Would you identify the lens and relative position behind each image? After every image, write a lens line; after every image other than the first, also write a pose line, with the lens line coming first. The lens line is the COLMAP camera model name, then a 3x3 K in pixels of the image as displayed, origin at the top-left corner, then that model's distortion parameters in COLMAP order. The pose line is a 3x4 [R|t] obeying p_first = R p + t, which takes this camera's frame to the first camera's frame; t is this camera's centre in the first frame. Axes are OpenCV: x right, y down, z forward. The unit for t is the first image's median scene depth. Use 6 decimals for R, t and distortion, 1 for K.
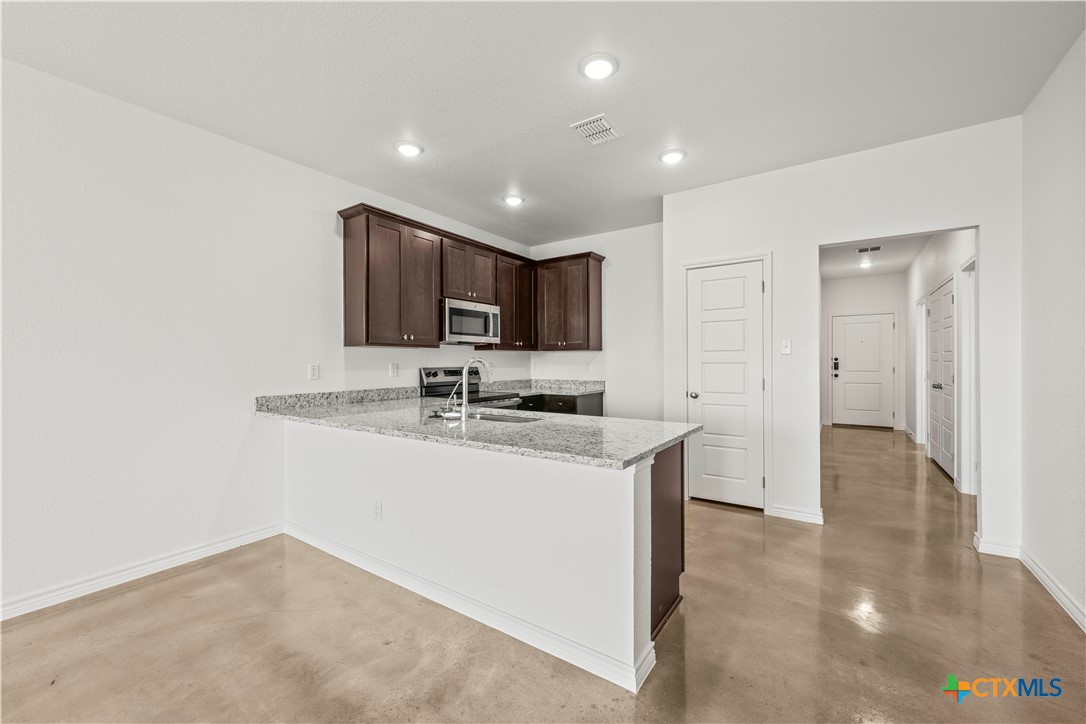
lens RADIAL K [[427.0, 0, 550.5], [0, 427.0, 360.2], [0, 0, 1]] dist [-0.000201, -0.000216]
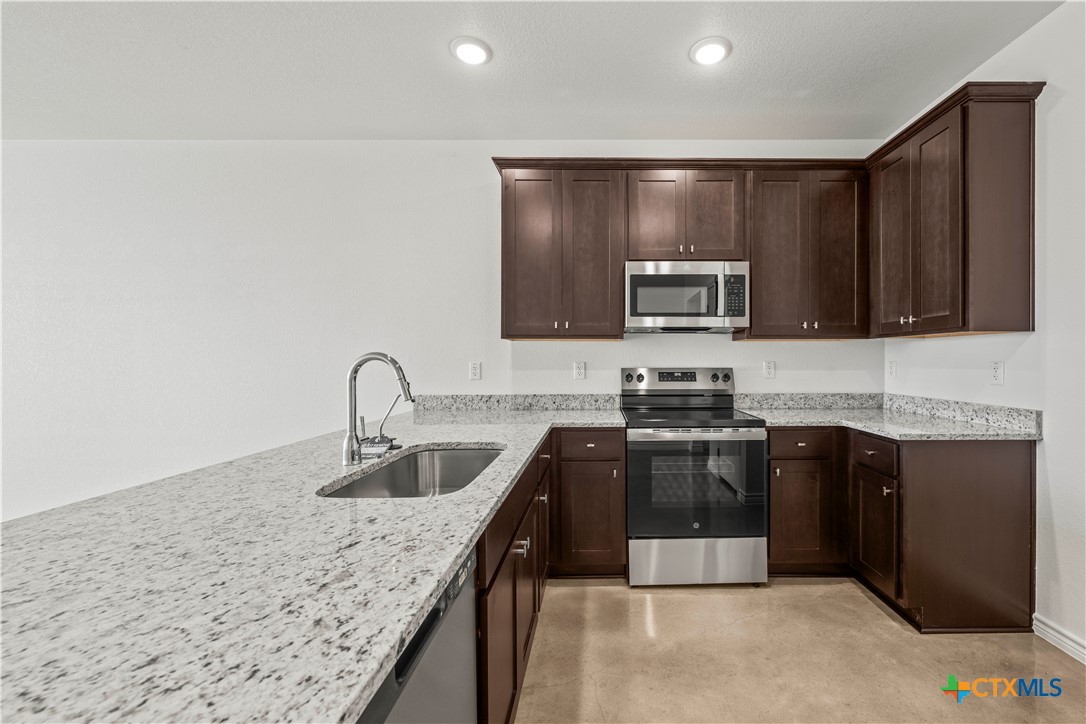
lens RADIAL K [[445.7, 0, 598.9], [0, 445.7, 362.3], [0, 0, 1]] dist [-0.002378, -0.000450]
pose [[0.572607, 0.007224, -0.819798, 0.273819], [0.001270, 0.999952, 0.009699, 0.001254], [0.819829, -0.006594, 0.572571, 0.547392]]
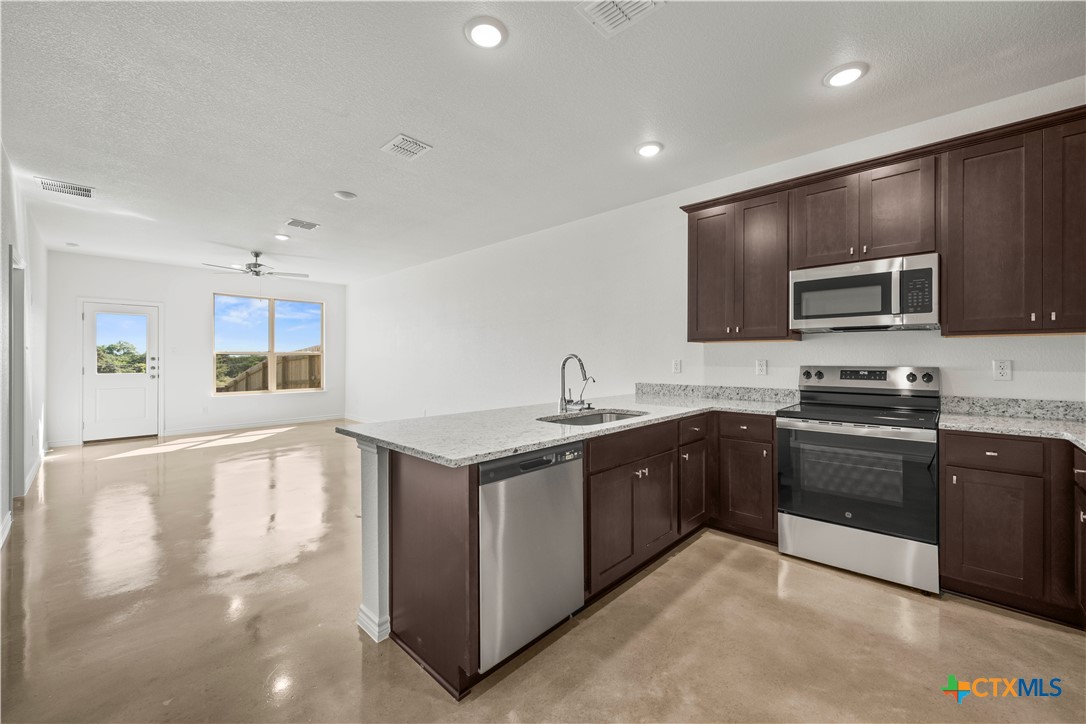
lens RADIAL K [[427.0, 0, 550.5], [0, 427.0, 360.2], [0, 0, 1]] dist [-0.000201, -0.000216]
pose [[-0.142190, 0.009527, -0.989794, 0.513356], [0.003331, 0.999953, 0.009146, -0.000409], [0.989834, -0.001996, -0.142215, 0.660038]]
